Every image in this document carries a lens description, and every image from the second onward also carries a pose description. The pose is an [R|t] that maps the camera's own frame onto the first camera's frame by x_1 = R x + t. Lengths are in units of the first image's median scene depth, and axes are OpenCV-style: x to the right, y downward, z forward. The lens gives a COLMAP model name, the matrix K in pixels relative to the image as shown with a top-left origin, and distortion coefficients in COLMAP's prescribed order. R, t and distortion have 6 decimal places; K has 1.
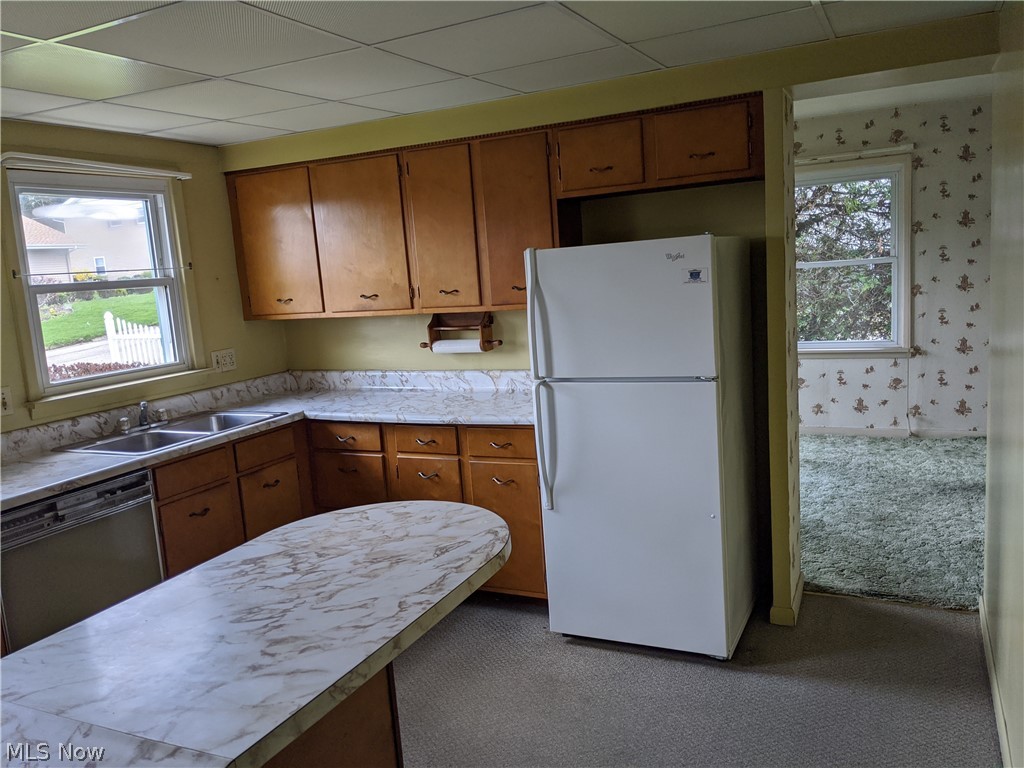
lens RADIAL K [[817.9, 0, 516.7], [0, 817.9, 384.4], [0, 0, 1]] dist [0.041940, -0.036556]
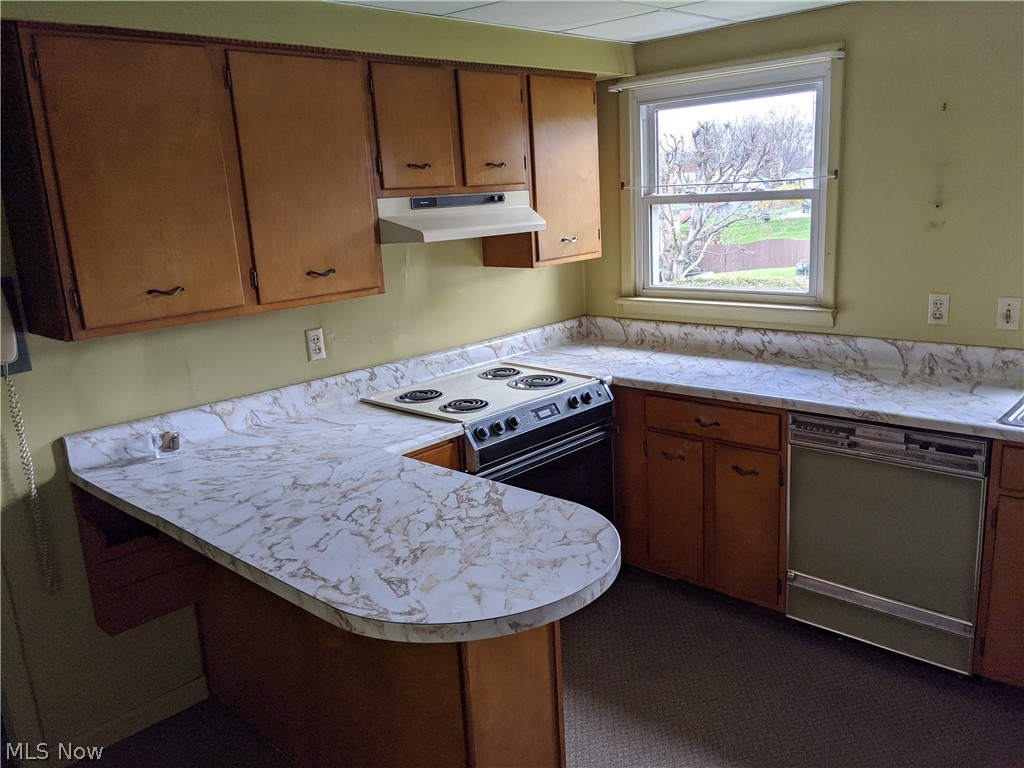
lens RADIAL K [[817.9, 0, 517.9], [0, 817.9, 381.3], [0, 0, 1]] dist [0.041940, -0.036556]
pose [[-0.292275, 0.302135, -0.907353, 0.591370], [-0.070410, 0.939409, 0.335490, -0.293237], [0.953739, 0.161942, -0.253292, 1.310978]]
